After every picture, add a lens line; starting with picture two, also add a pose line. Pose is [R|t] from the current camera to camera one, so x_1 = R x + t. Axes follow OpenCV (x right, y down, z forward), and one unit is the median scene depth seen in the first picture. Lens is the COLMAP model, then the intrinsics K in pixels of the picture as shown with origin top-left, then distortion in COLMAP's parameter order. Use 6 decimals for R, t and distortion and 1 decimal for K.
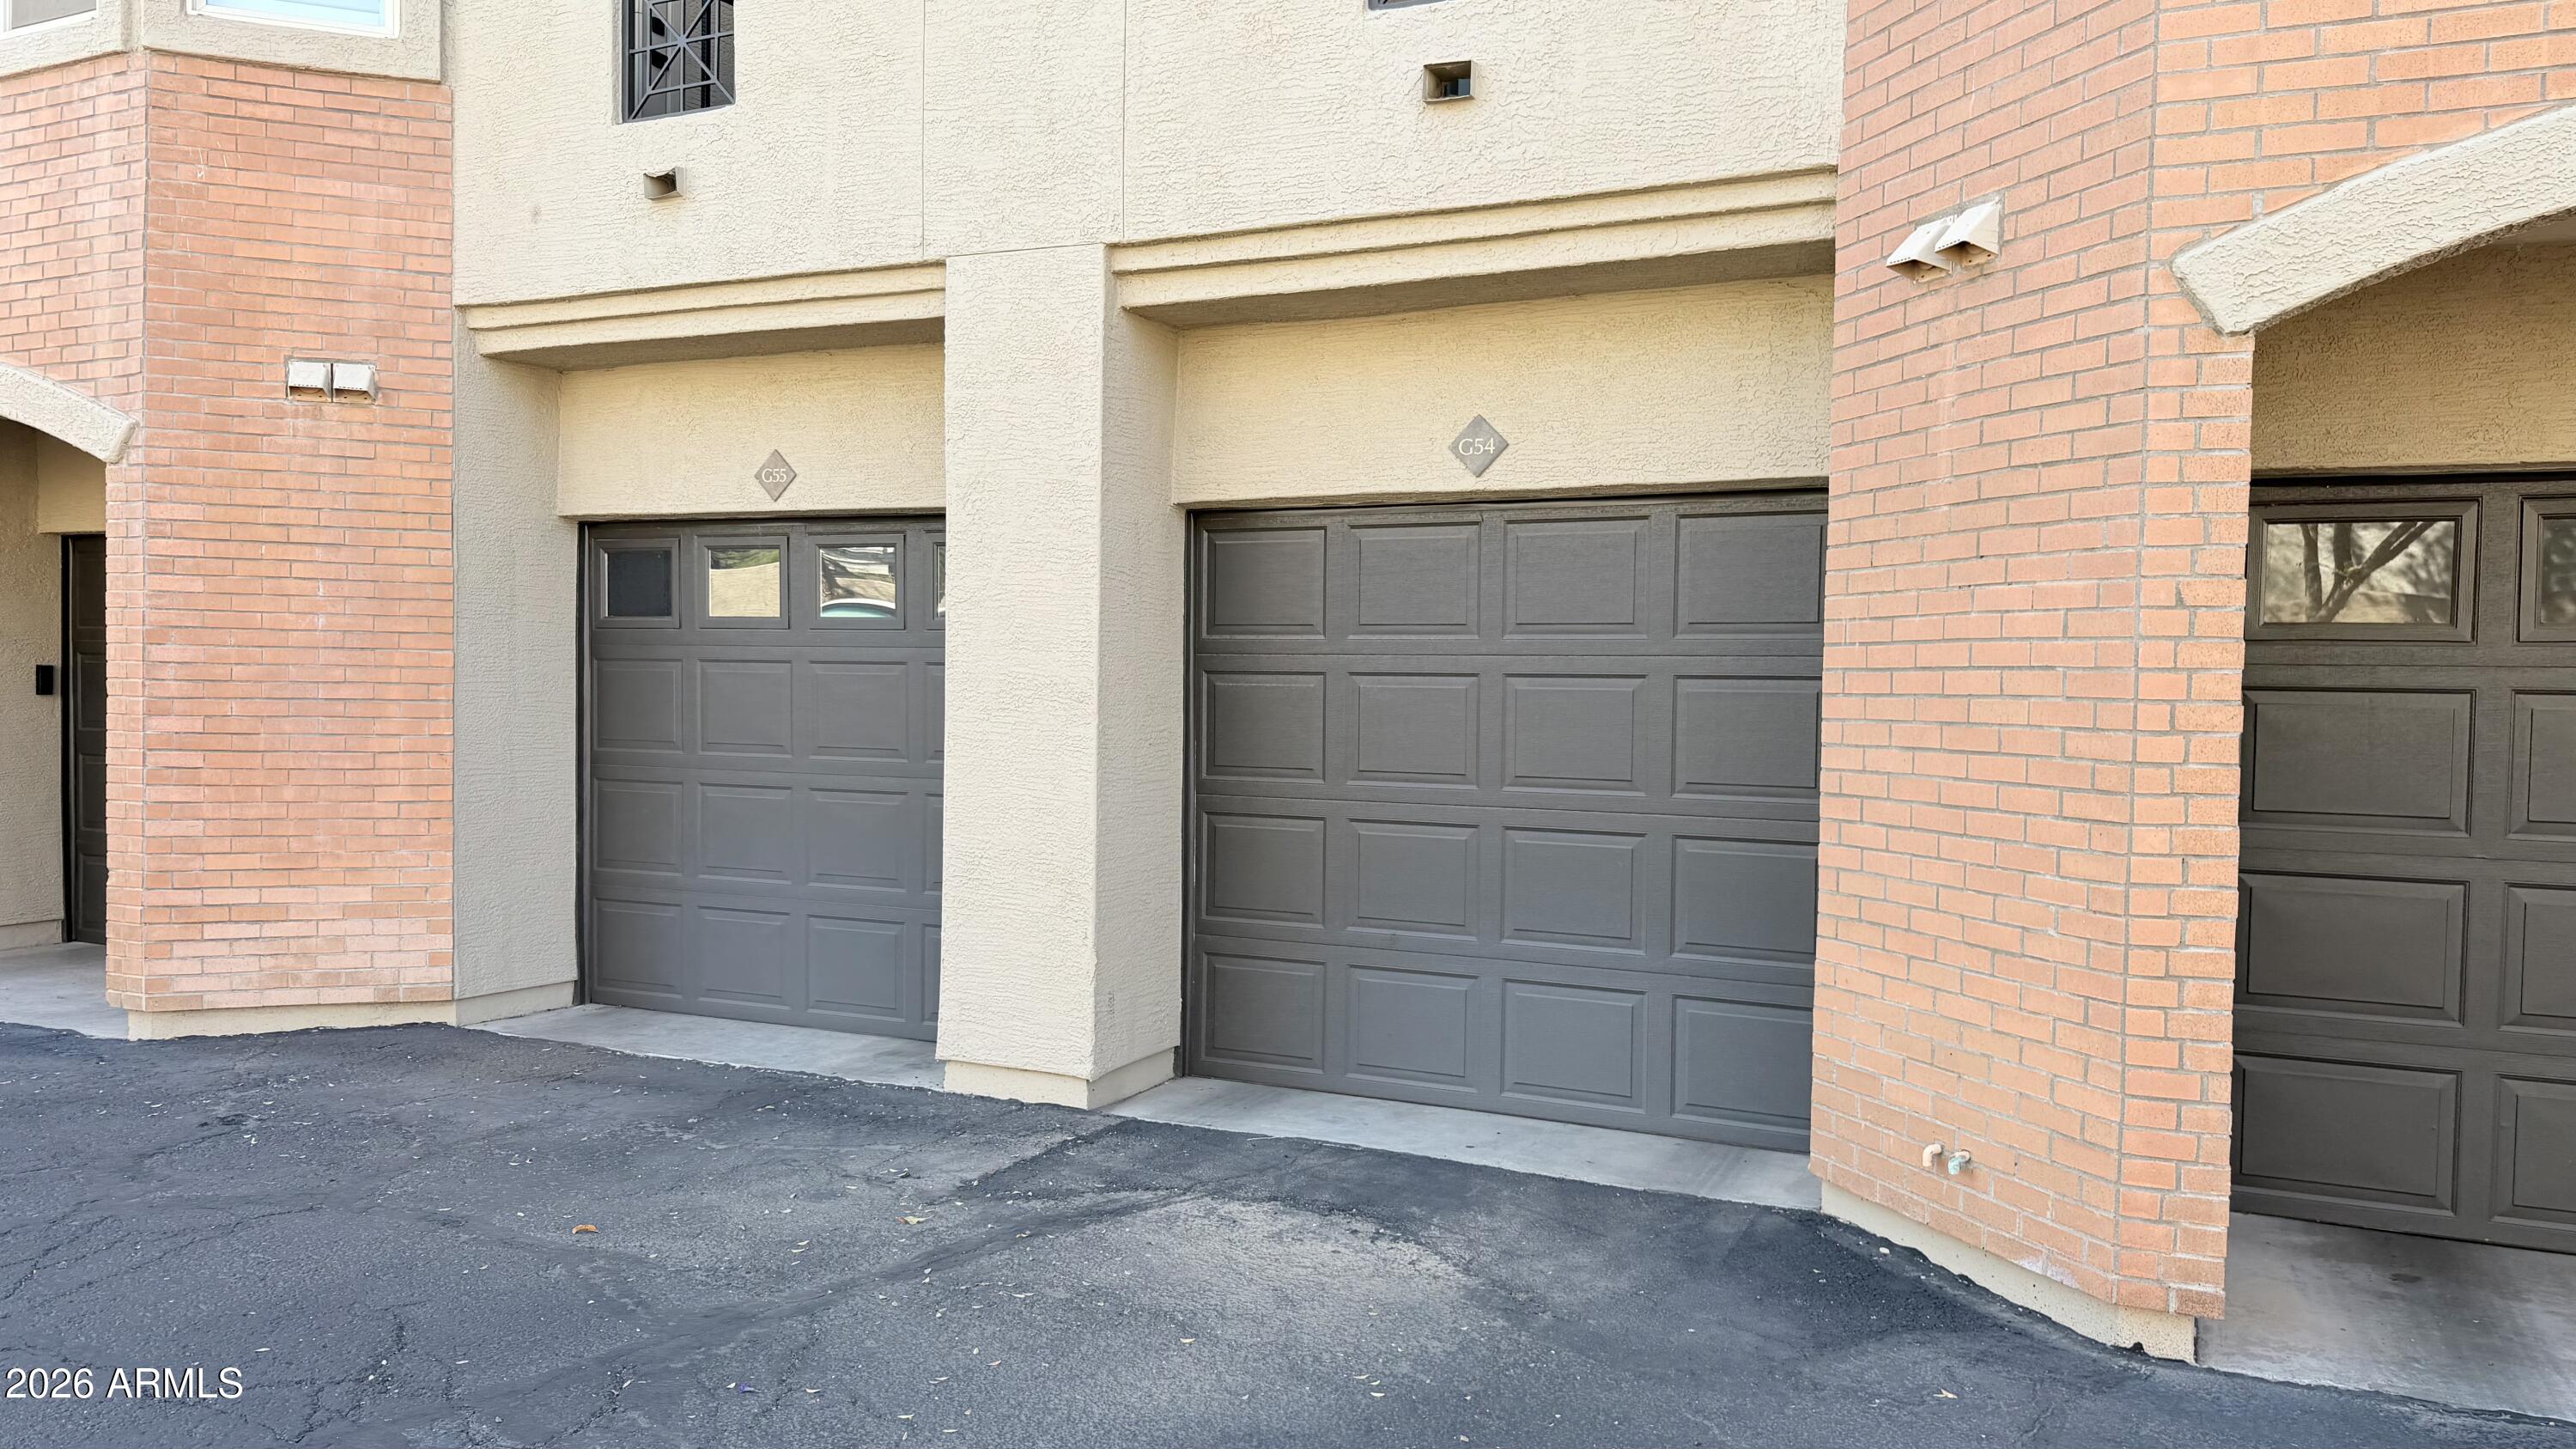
lens RADIAL K [[1807.4, 0, 1288.5], [0, 1807.4, 746.8], [0, 0, 1]] dist [0.156566, -0.221659]
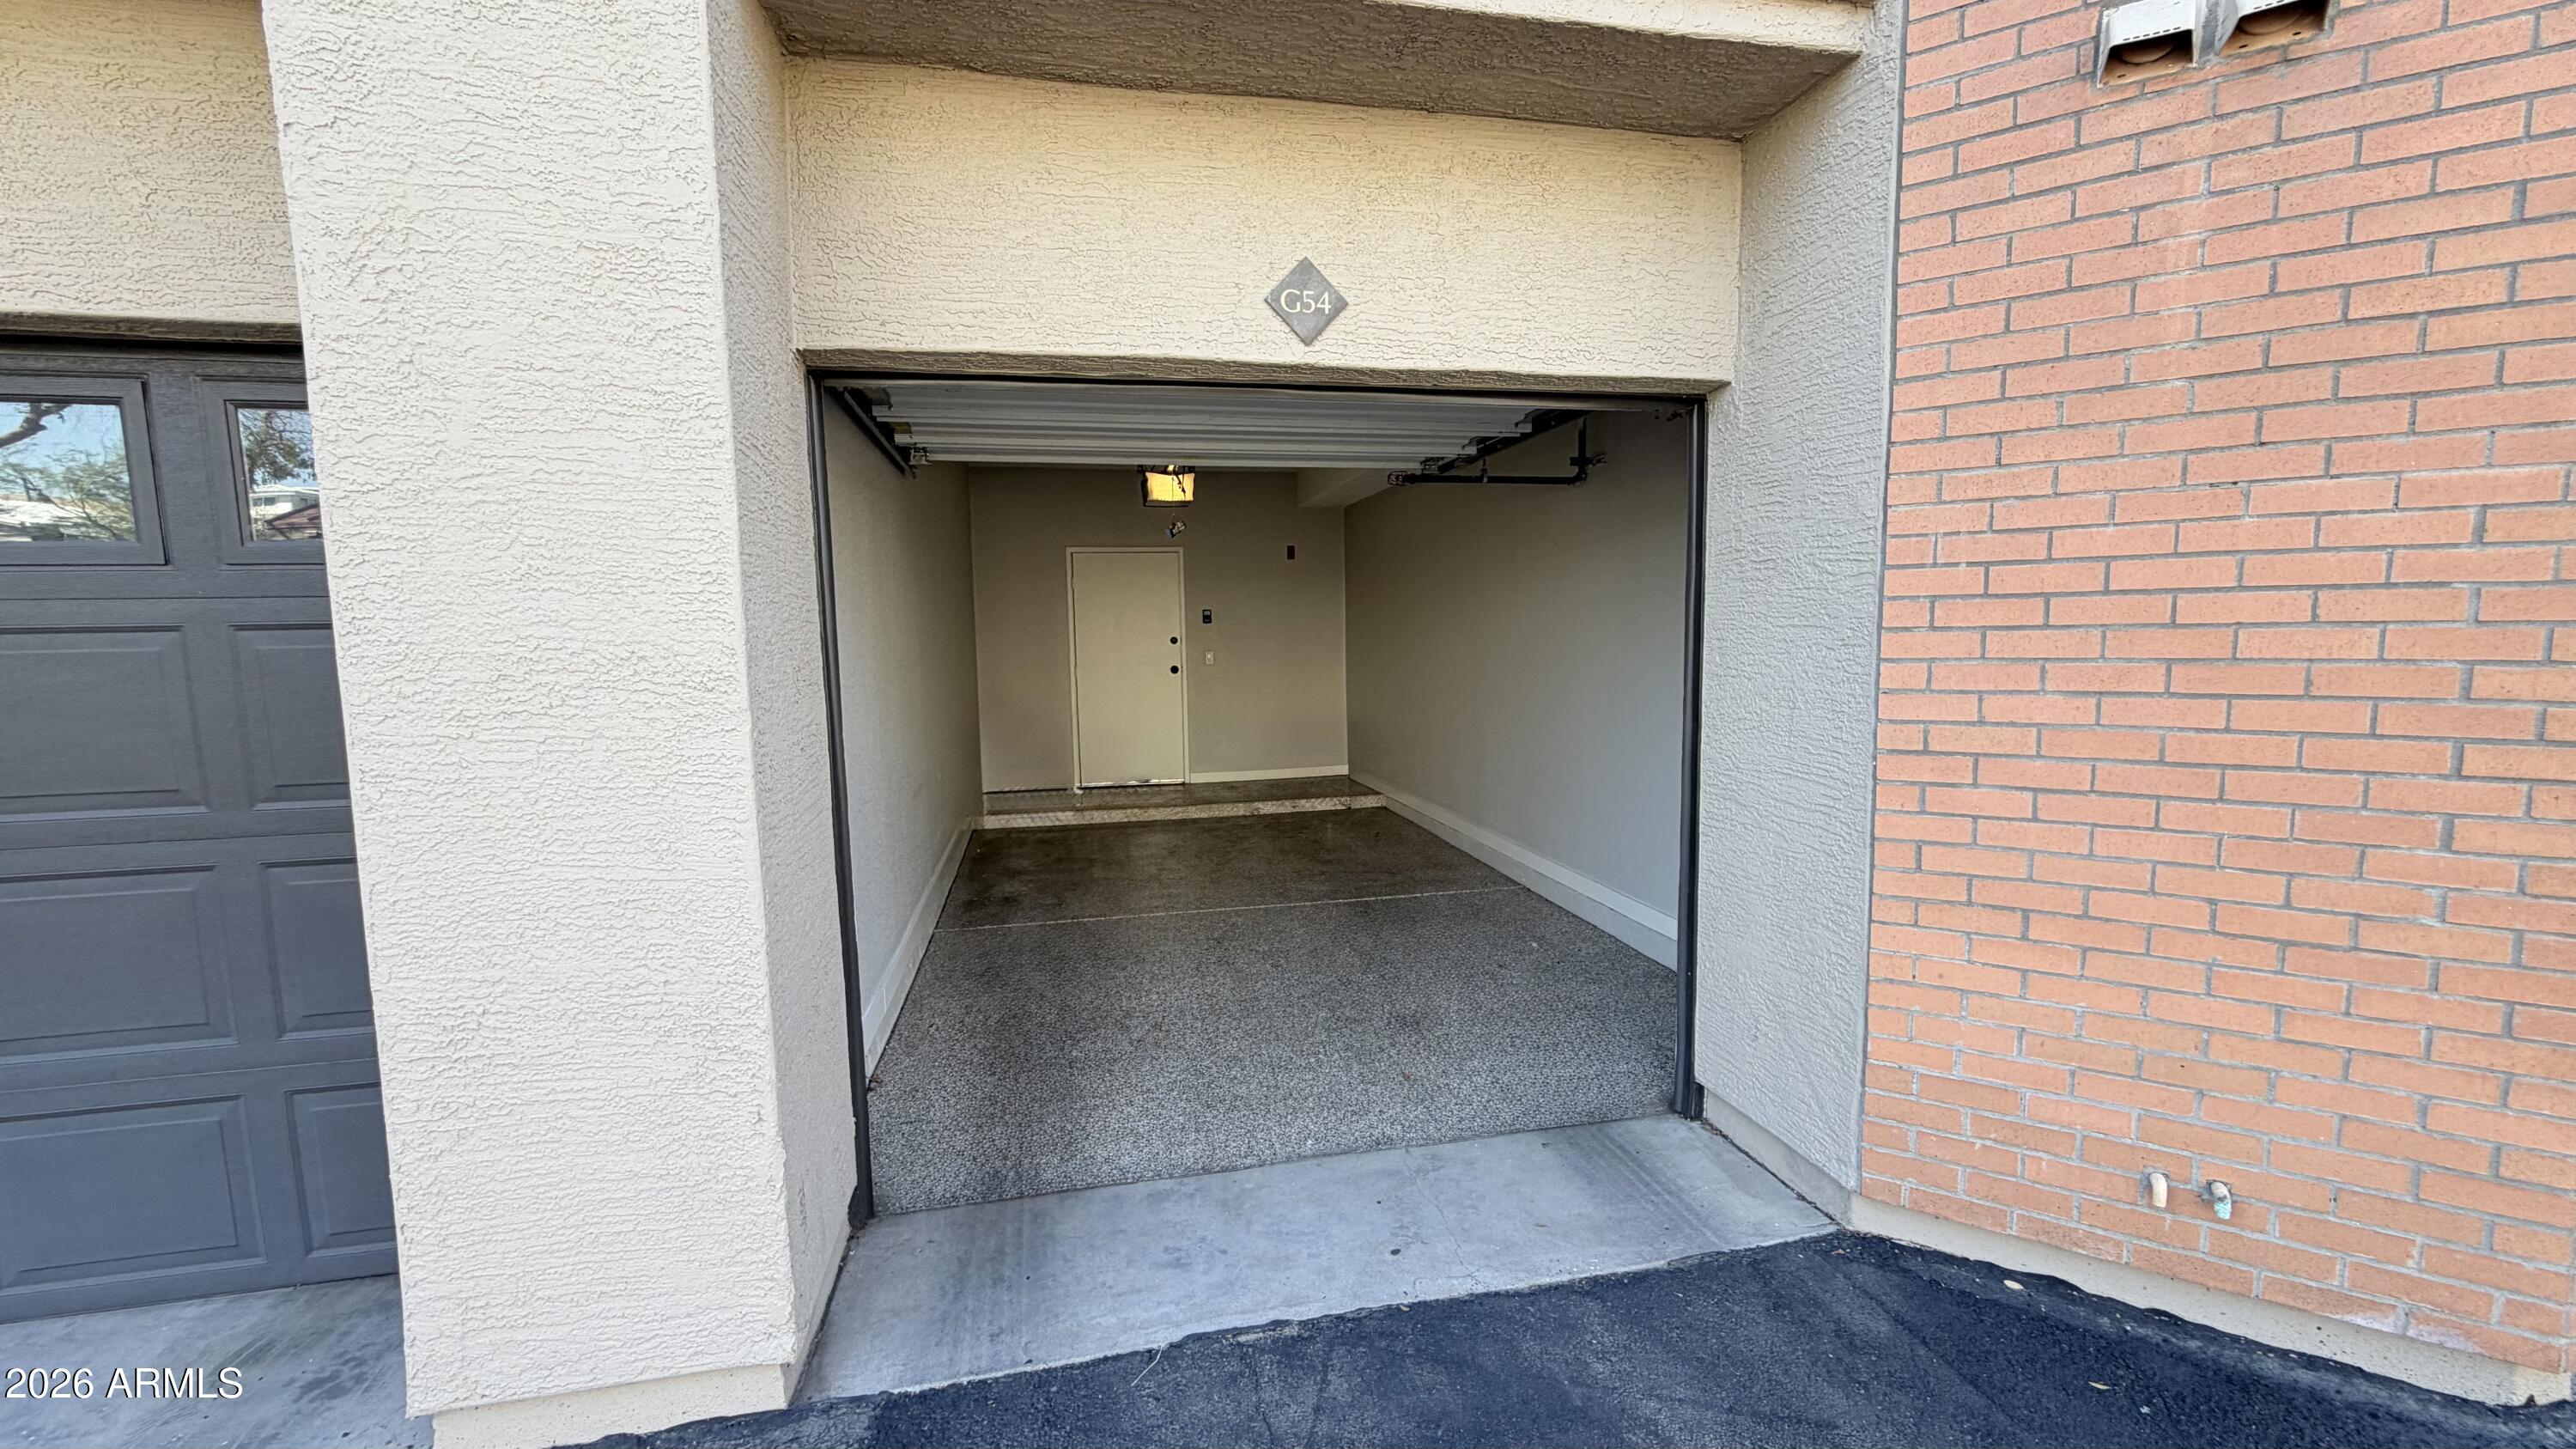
lens RADIAL K [[1027.4, 0, 1288.0], [0, 1027.4, 724.5], [0, 0, 1]] dist [0.002706, 0.000320]
pose [[0.793465, -0.088228, 0.602187, -0.178631], [0.049857, 0.995534, 0.080165, -0.033405], [-0.606570, -0.033584, 0.794320, 0.732914]]
